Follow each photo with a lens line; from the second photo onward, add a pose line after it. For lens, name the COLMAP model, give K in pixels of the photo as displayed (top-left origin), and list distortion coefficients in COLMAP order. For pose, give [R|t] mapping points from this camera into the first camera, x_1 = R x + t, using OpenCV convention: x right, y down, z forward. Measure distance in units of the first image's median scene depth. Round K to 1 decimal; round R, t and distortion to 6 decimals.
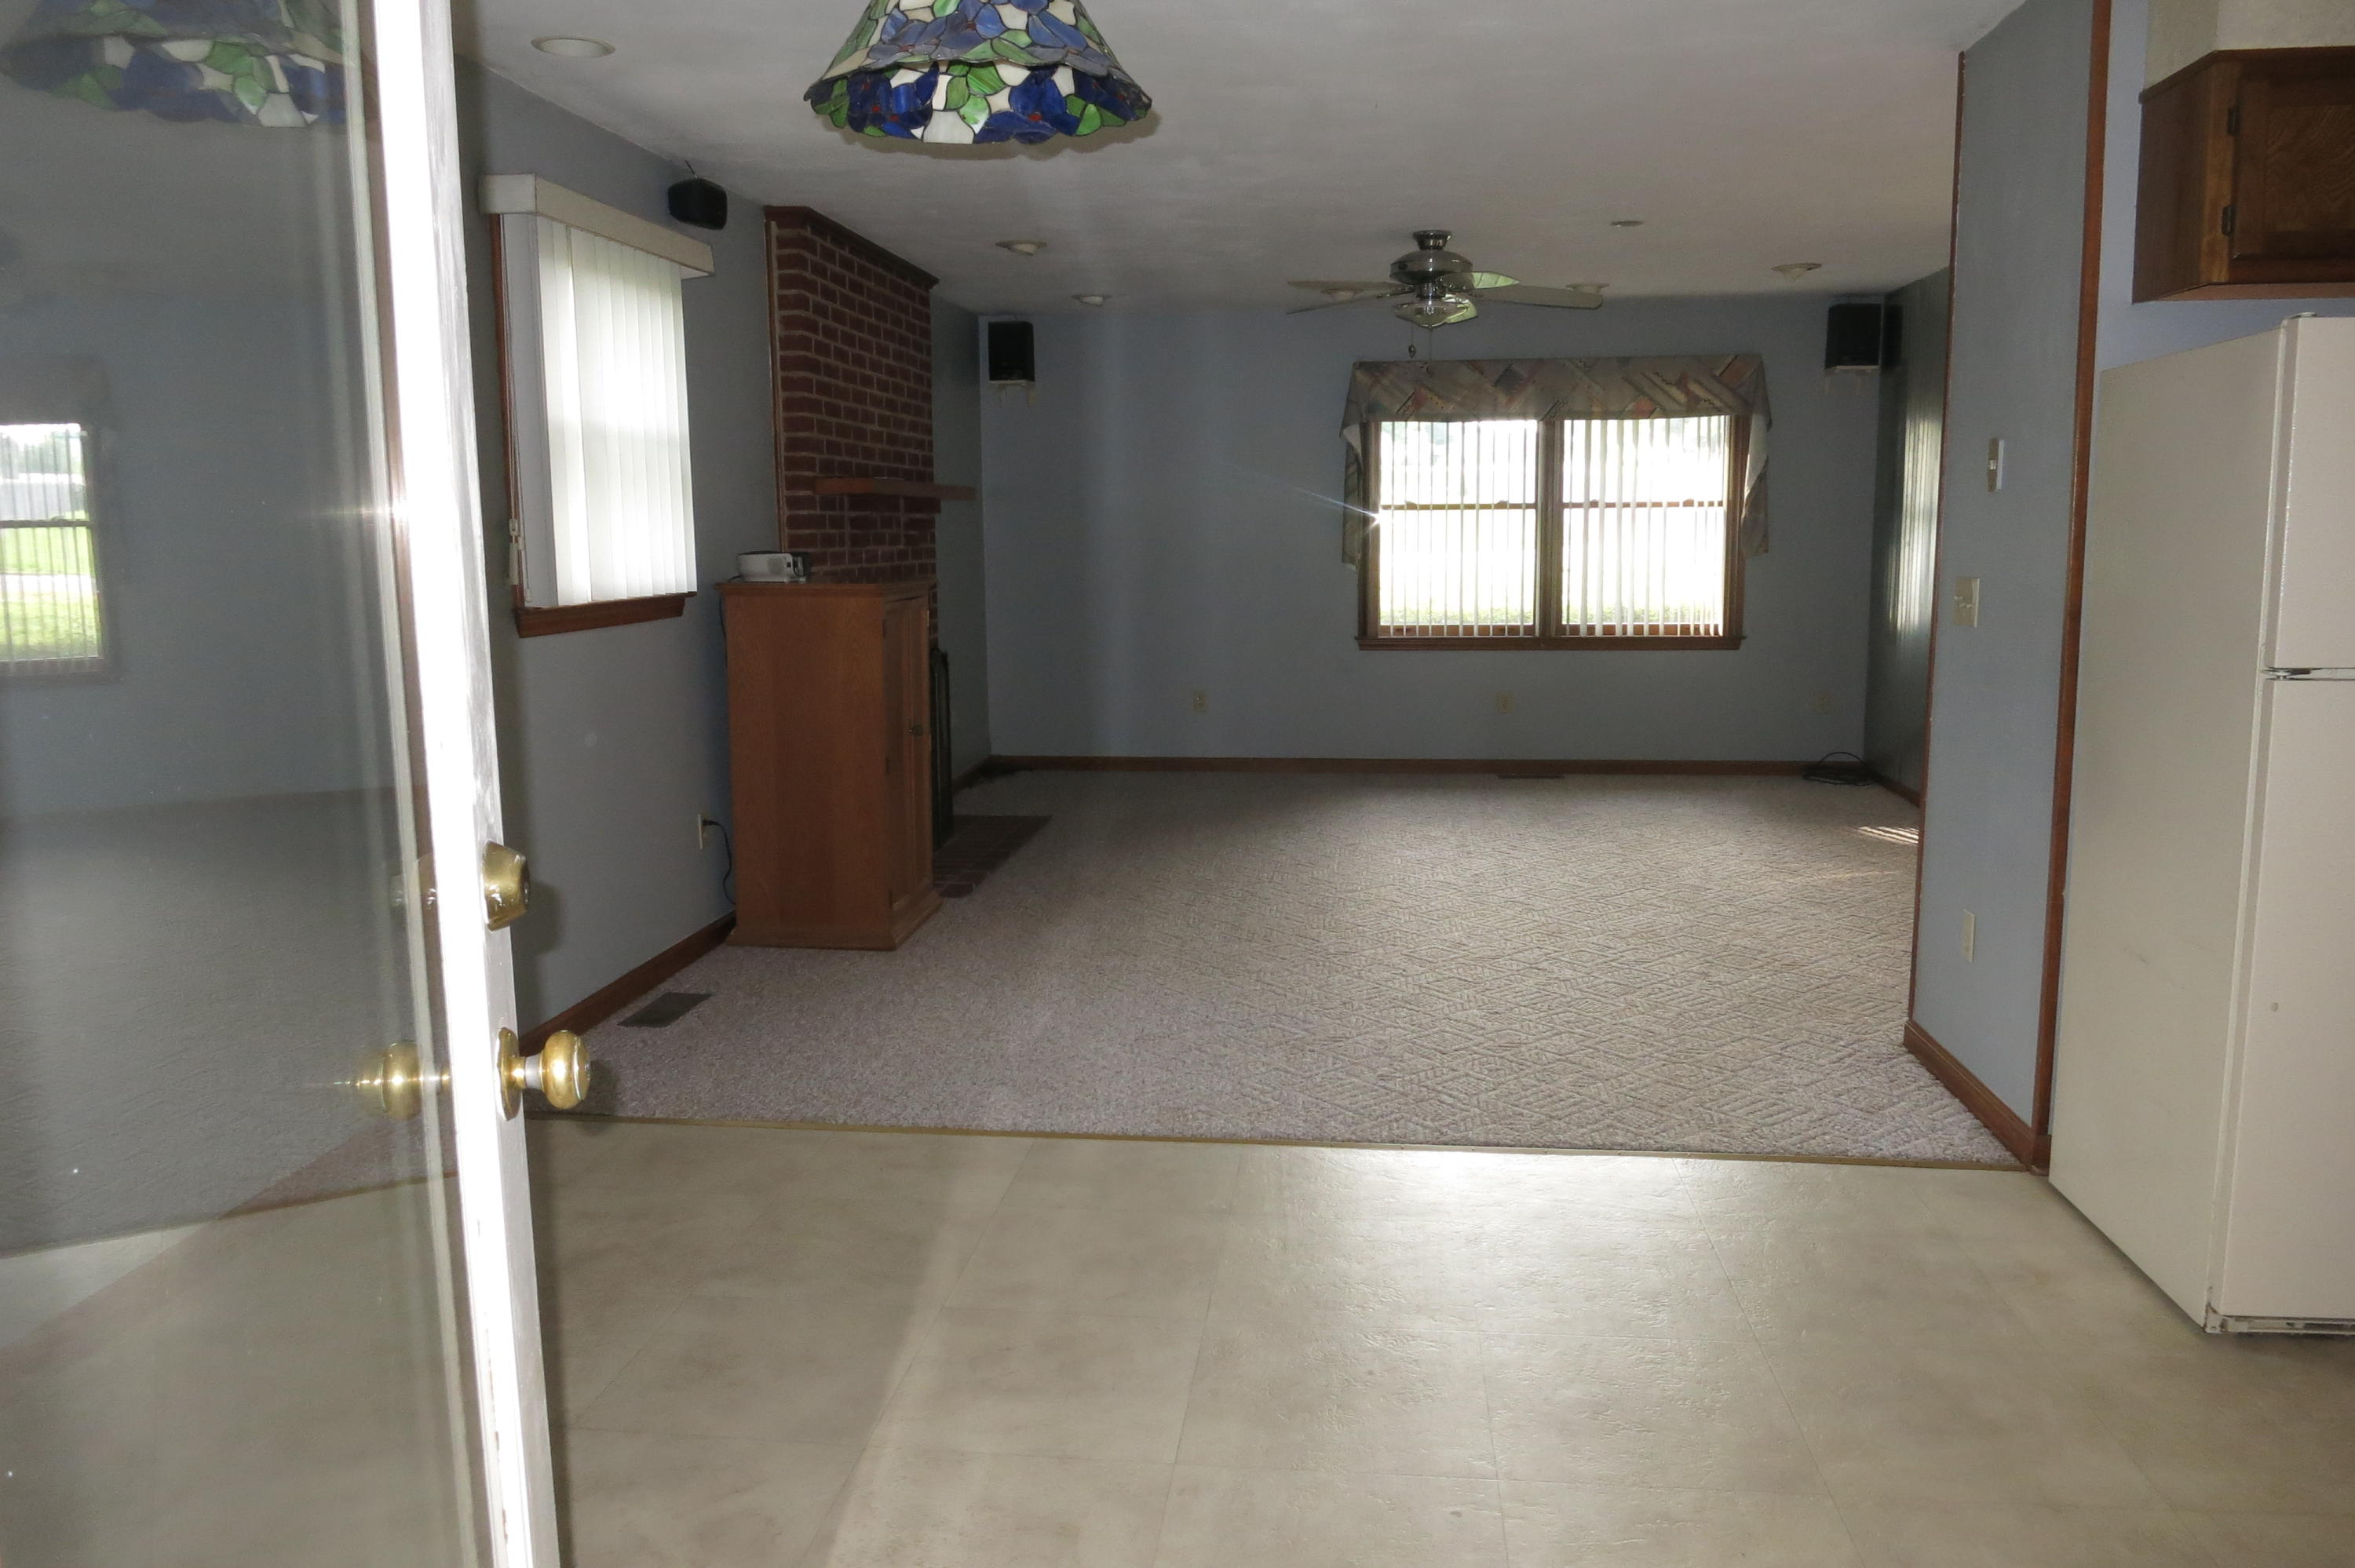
lens RADIAL K [[1707.9, 0, 1167.5], [0, 1707.9, 785.1], [0, 0, 1]] dist [-0.034955, -0.001422]
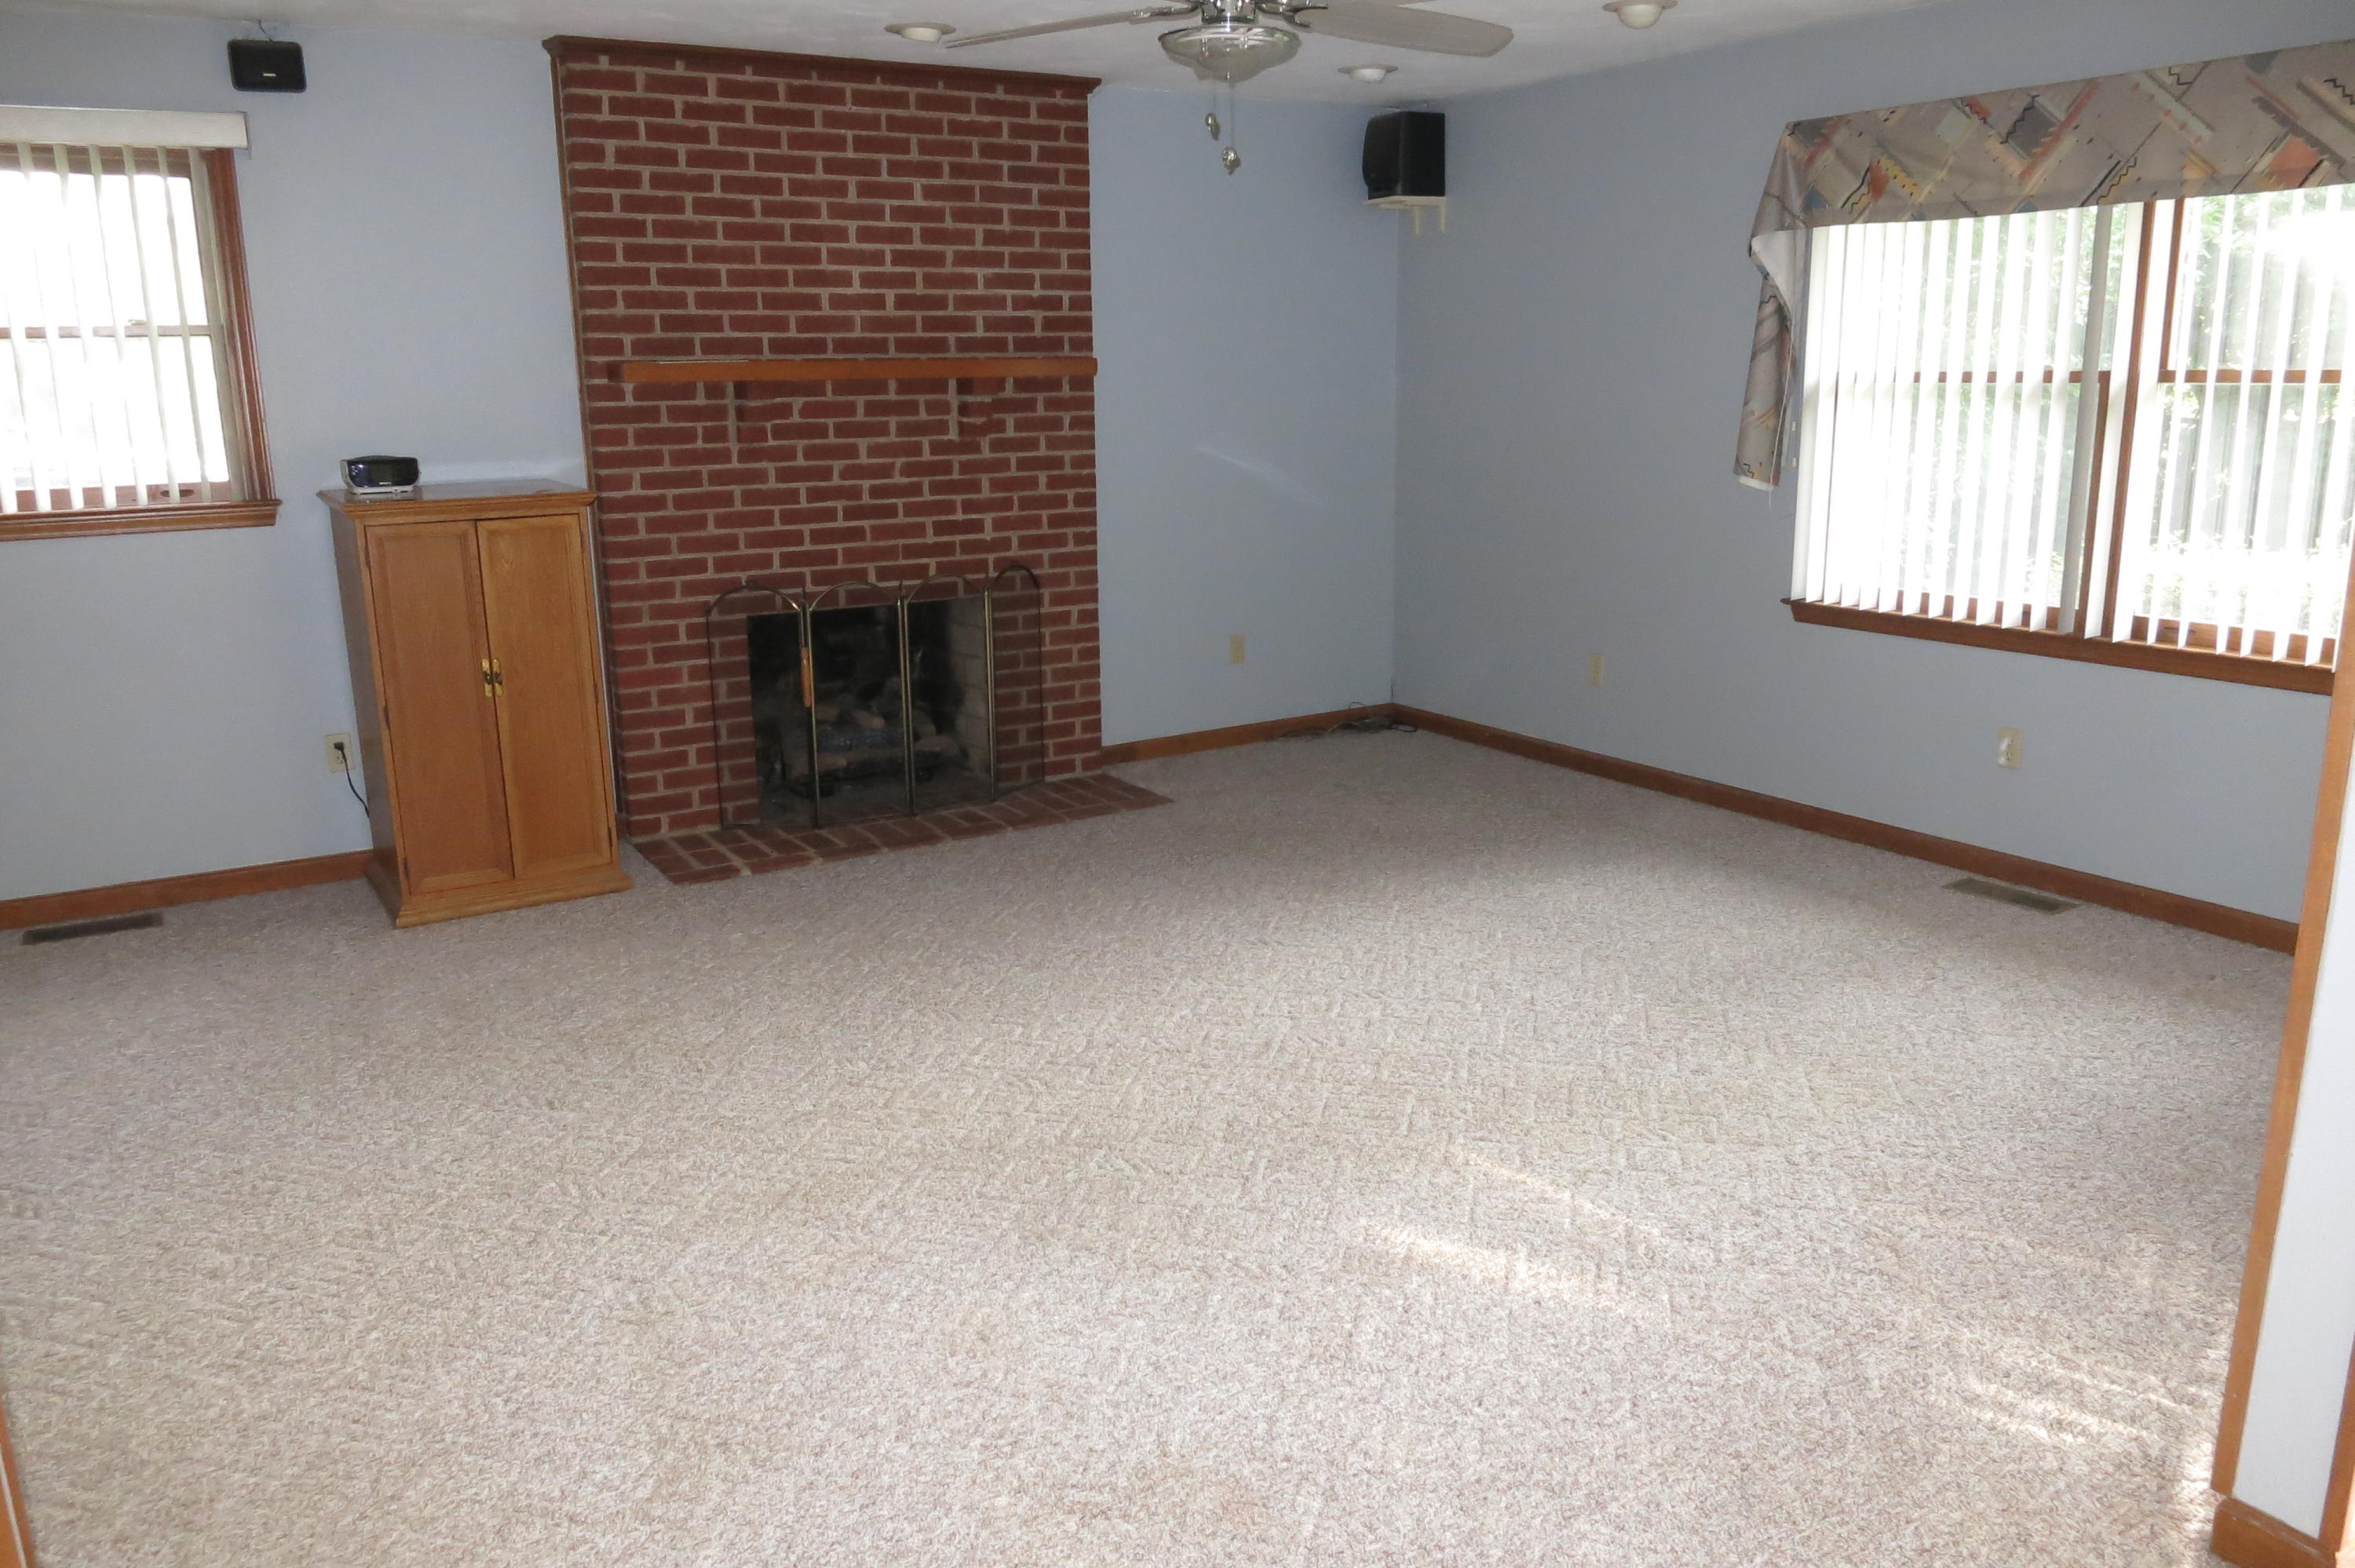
lens RADIAL K [[1707.9, 0, 1167.5], [0, 1707.9, 785.1], [0, 0, 1]] dist [-0.034955, -0.001422]
pose [[0.623438, 0.183035, -0.760147, 0.458848], [-0.108531, 0.983060, 0.147698, -0.090573], [0.774304, -0.009581, 0.632741, 0.476849]]
